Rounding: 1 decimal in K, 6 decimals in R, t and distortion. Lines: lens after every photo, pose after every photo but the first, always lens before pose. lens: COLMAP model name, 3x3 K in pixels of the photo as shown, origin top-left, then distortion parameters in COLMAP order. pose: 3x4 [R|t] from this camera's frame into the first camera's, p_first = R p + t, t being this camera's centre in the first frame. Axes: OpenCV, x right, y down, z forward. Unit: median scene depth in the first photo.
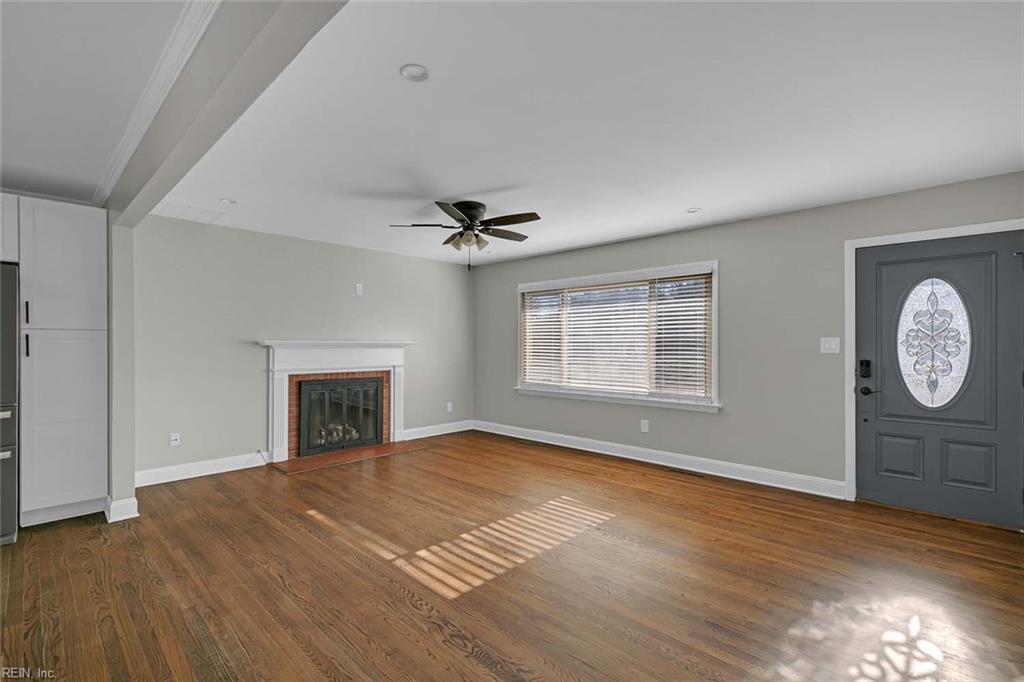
lens RADIAL K [[473.3, 0, 513.9], [0, 473.3, 343.0], [0, 0, 1]] dist [0.002426, 0.000804]
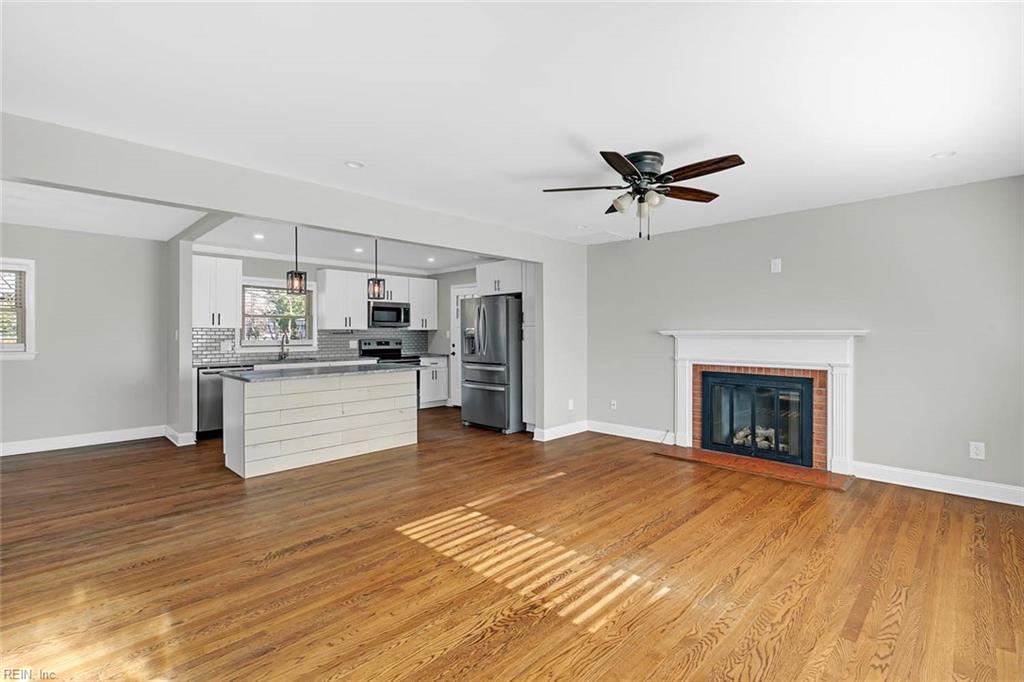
lens RADIAL K [[466.2, 0, 513.6], [0, 466.2, 342.5], [0, 0, 1]] dist [0.000901, 0.001980]
pose [[-0.016569, 0.017461, -0.999710, 0.604434], [0.007080, 0.999824, 0.017346, -0.000509], [0.999838, -0.006791, -0.016690, 0.708940]]
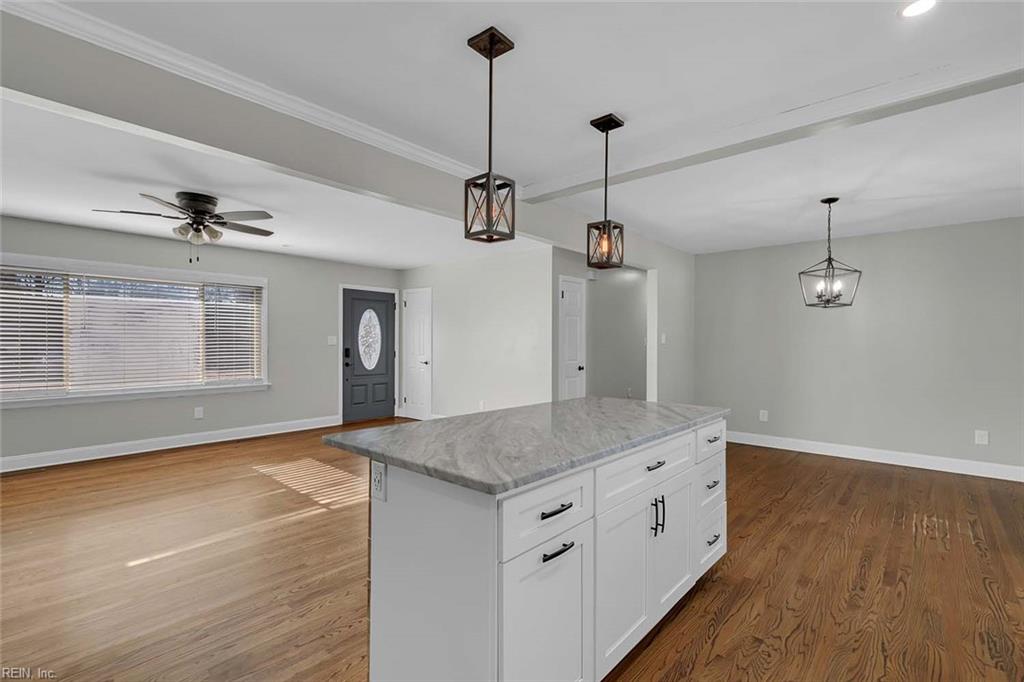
lens RADIAL K [[466.2, 0, 513.6], [0, 466.2, 342.5], [0, 0, 1]] dist [0.000901, 0.001980]
pose [[-0.041161, -0.006641, 0.999130, -0.947400], [-0.009733, 0.999933, 0.006246, -0.004559], [-0.999105, -0.009467, -0.041223, 0.340868]]
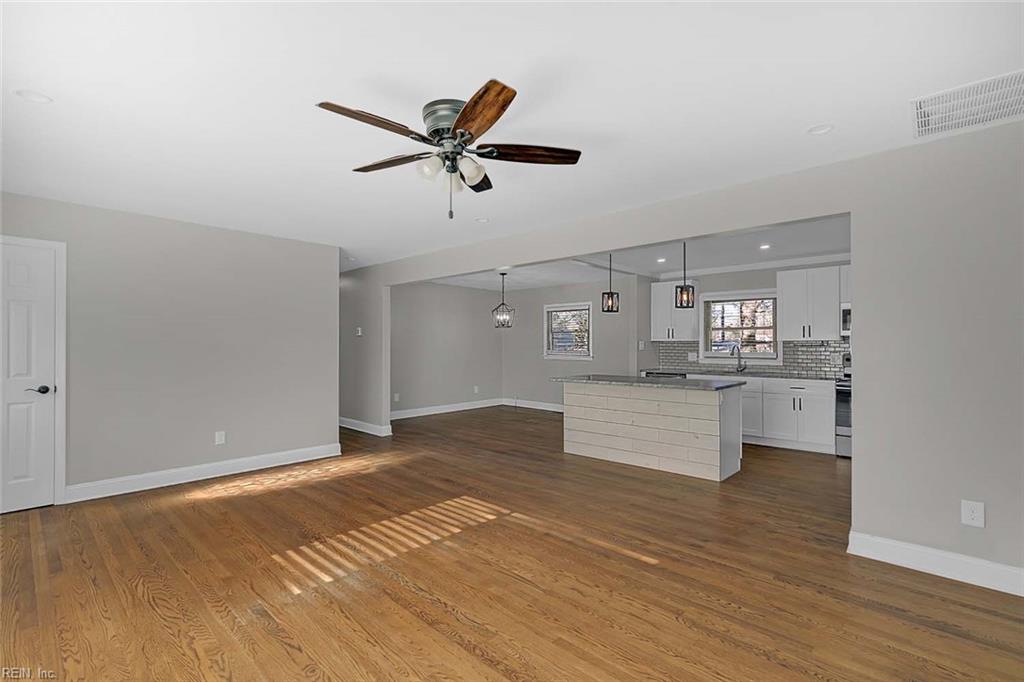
lens RADIAL K [[466.2, 0, 513.6], [0, 466.2, 342.5], [0, 0, 1]] dist [0.000901, 0.001980]
pose [[-0.999905, -0.005604, -0.012570, -0.147975], [-0.005470, 0.999929, -0.010611, 0.001354], [0.012628, -0.010541, -0.999865, 1.406380]]
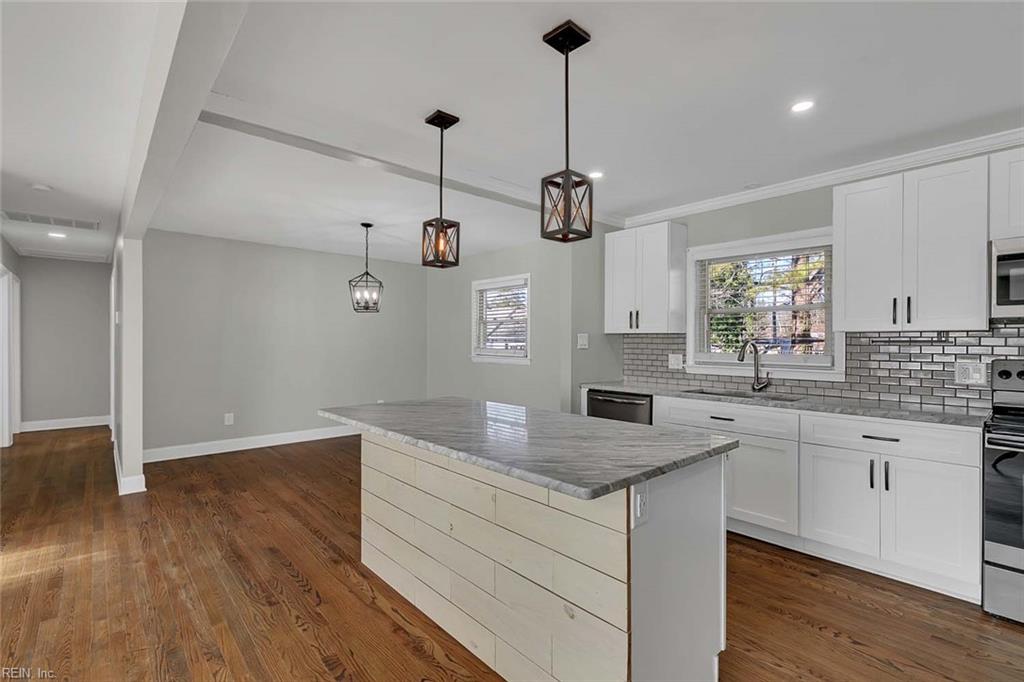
lens RADIAL K [[473.3, 0, 513.9], [0, 473.3, 343.0], [0, 0, 1]] dist [0.002426, 0.000804]
pose [[-0.997145, -0.006696, 0.075214, -0.534677], [-0.006763, 0.999977, -0.000646, -0.002706], [-0.075208, -0.001153, -0.997167, 0.756519]]
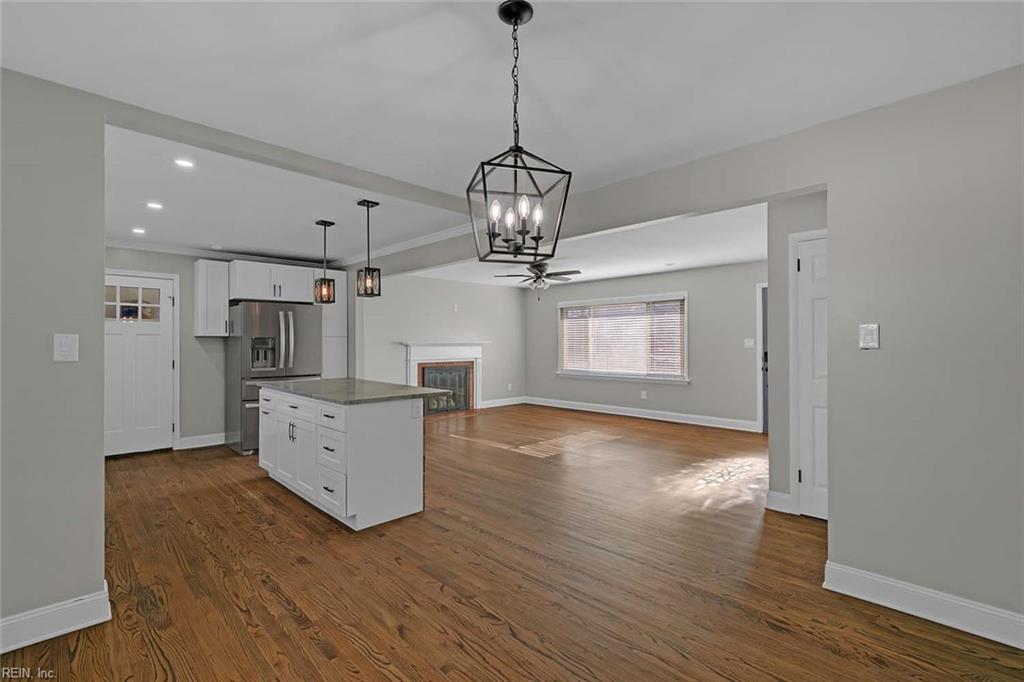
lens RADIAL K [[466.2, 0, 513.6], [0, 466.2, 342.5], [0, 0, 1]] dist [0.000901, 0.001980]
pose [[0.999589, -0.004395, -0.028319, -0.123543], [0.004522, 0.999980, 0.004421, -0.008938], [0.028299, -0.004547, 0.999589, -0.621354]]
